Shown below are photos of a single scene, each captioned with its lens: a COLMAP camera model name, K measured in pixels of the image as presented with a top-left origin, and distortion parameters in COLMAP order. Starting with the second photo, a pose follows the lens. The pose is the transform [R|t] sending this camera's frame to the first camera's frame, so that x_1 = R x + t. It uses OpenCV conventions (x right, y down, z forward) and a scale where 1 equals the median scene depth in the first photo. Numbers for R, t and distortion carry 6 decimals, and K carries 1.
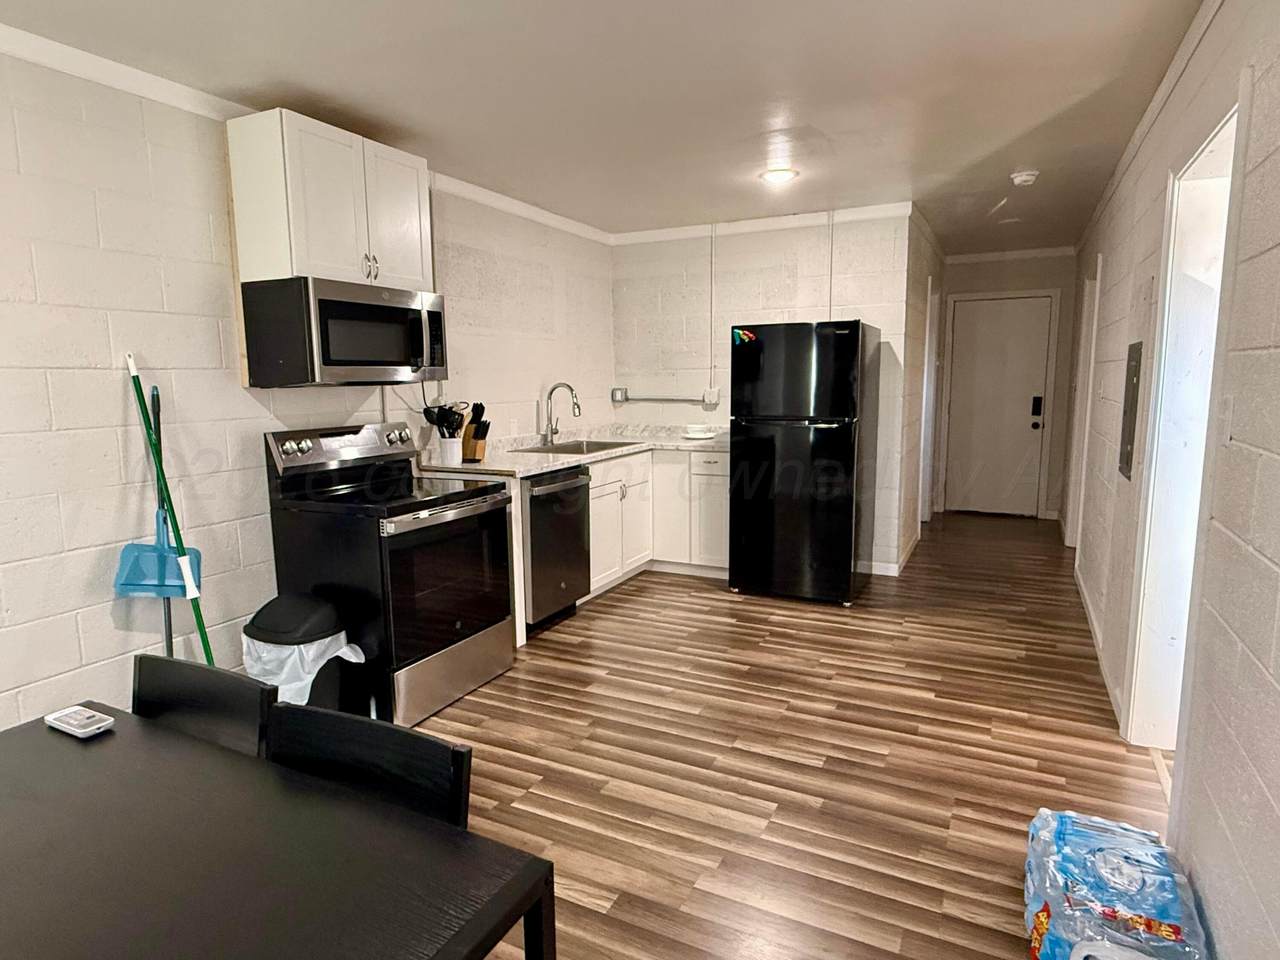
lens RADIAL K [[735.0, 0, 639.5], [0, 735.0, 474.4], [0, 0, 1]] dist [-0.001624, 0.001281]
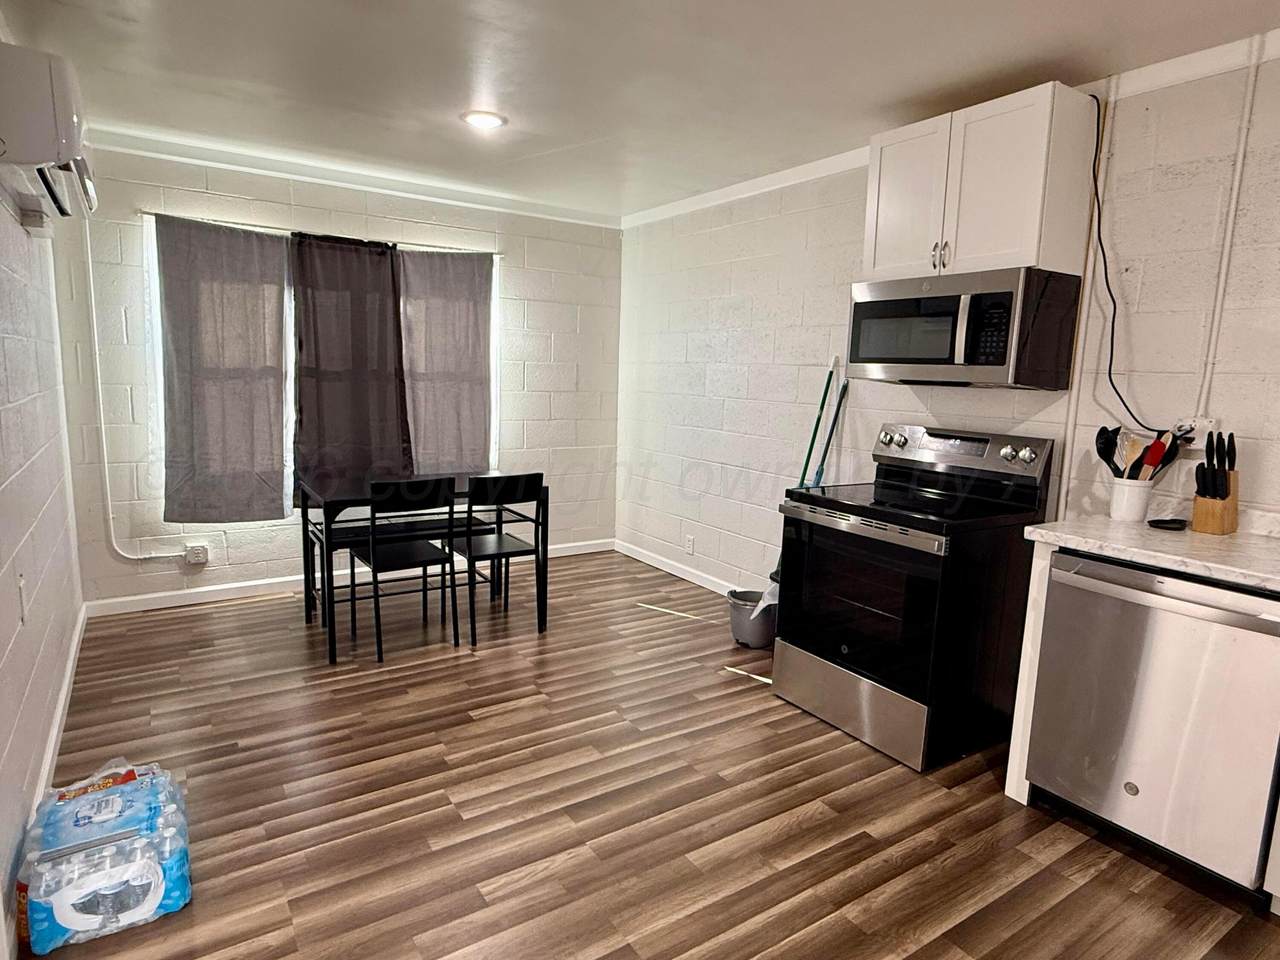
lens RADIAL K [[735.0, 0, 635.4], [0, 735.0, 478.1], [0, 0, 1]] dist [-0.001624, 0.001281]
pose [[-0.501084, 0.116674, -0.857498, 0.696471], [-0.144315, 0.965729, 0.215732, -0.171568], [0.853281, 0.231850, -0.467073, 1.274564]]
